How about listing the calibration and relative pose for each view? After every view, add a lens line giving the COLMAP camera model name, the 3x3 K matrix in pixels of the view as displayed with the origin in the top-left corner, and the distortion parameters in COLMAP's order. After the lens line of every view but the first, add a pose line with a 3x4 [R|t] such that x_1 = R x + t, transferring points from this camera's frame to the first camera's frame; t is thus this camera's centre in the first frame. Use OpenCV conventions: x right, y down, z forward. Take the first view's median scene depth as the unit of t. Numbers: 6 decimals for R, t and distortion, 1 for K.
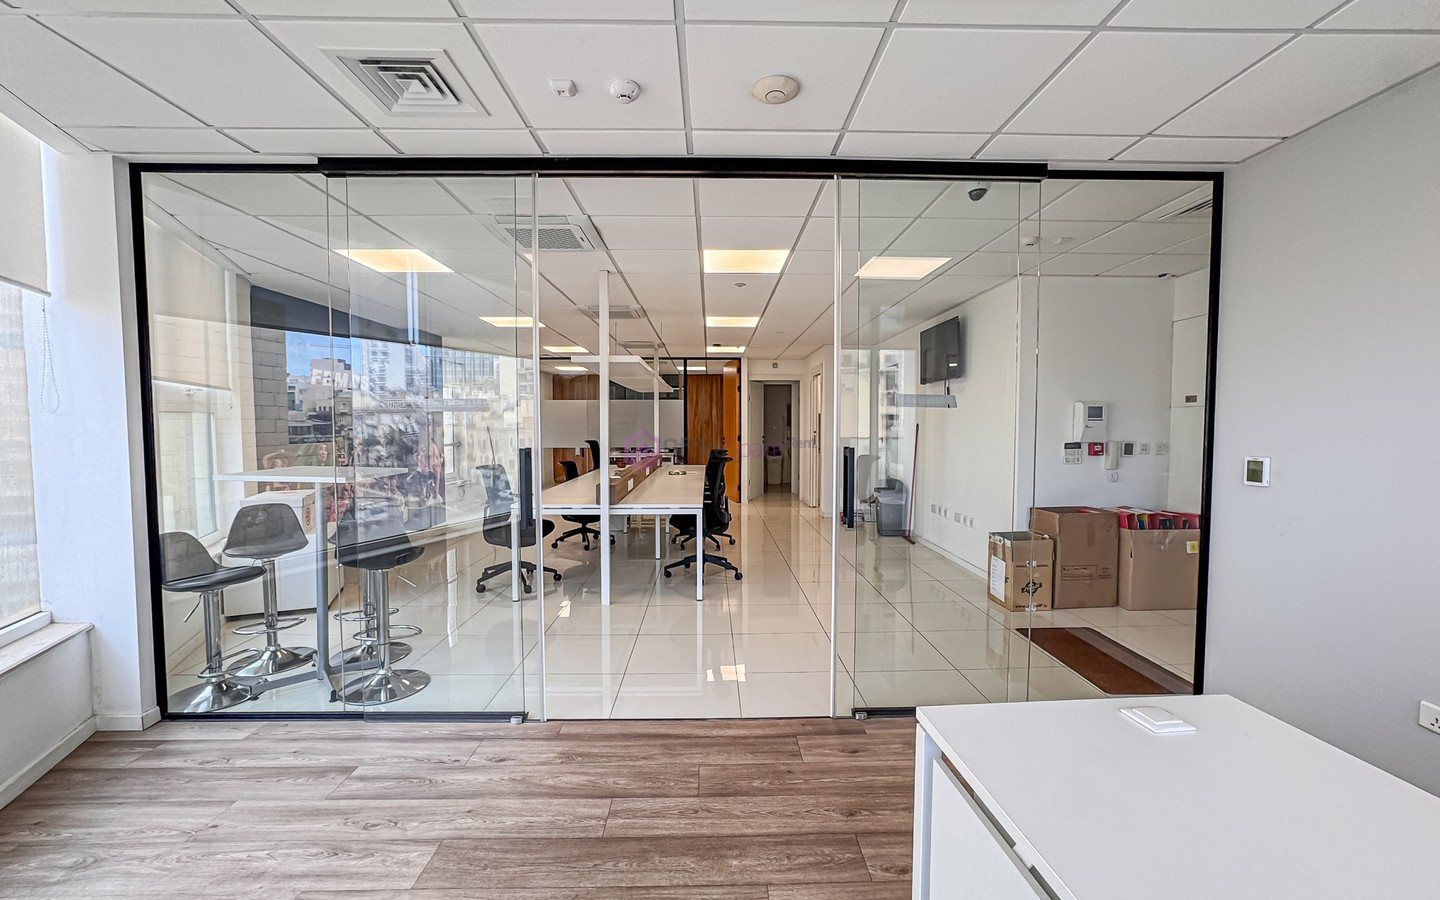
lens RADIAL K [[591.0, 0, 721.8], [0, 591.0, 453.3], [0, 0, 1]] dist [-0.009400, 0.000015]
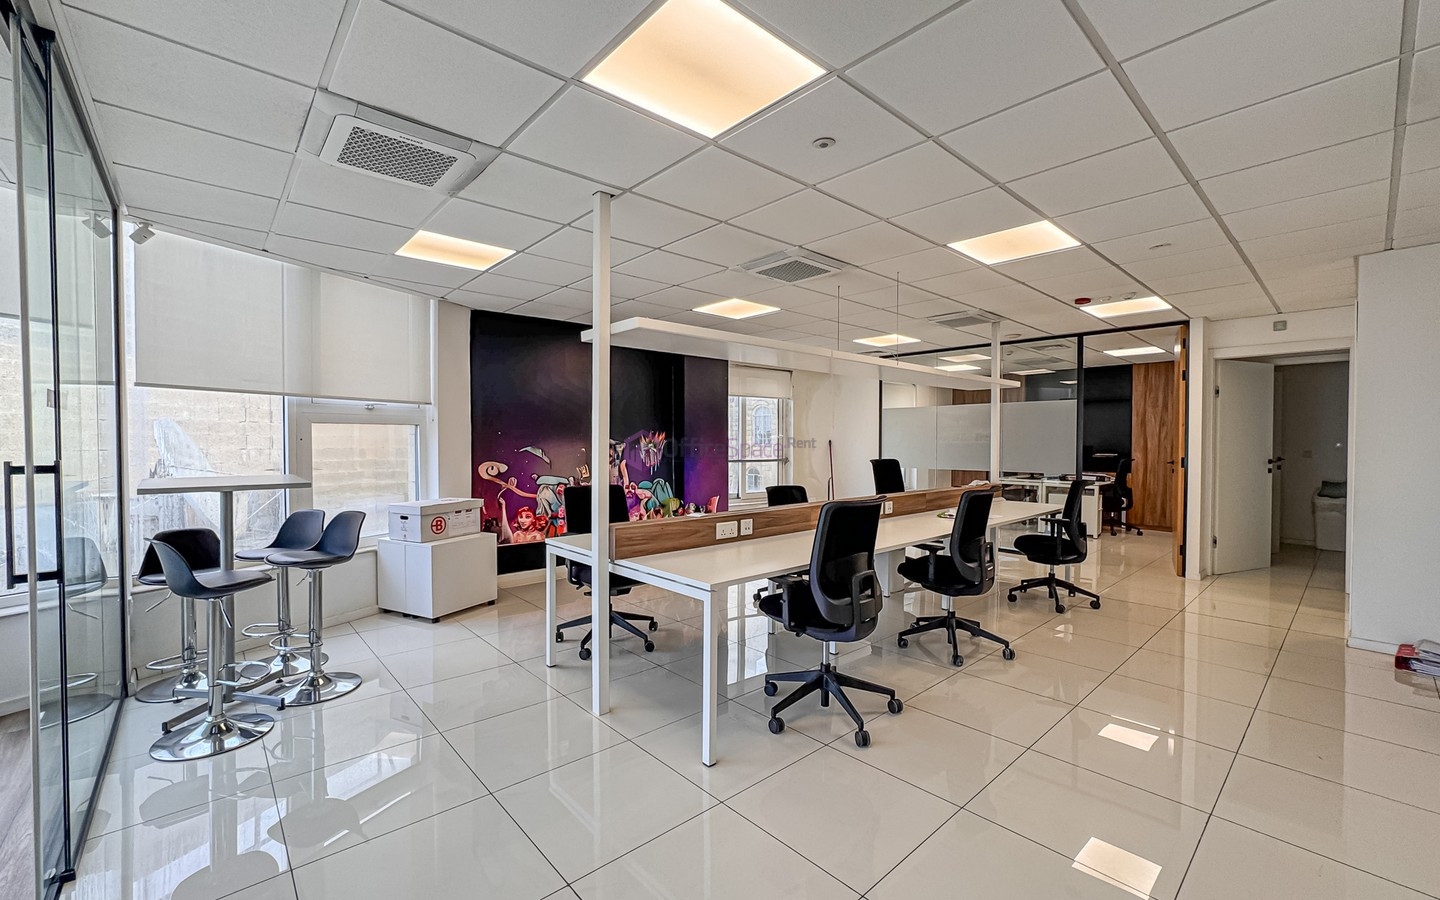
lens RADIAL K [[591.0, 0, 721.8], [0, 591.0, 453.3], [0, 0, 1]] dist [-0.009400, 0.000015]
pose [[0.651909, 0.015717, -0.758135, 0.176964], [-0.040695, 0.999070, -0.014282, -0.009741], [0.757205, 0.040163, 0.651942, 0.318287]]
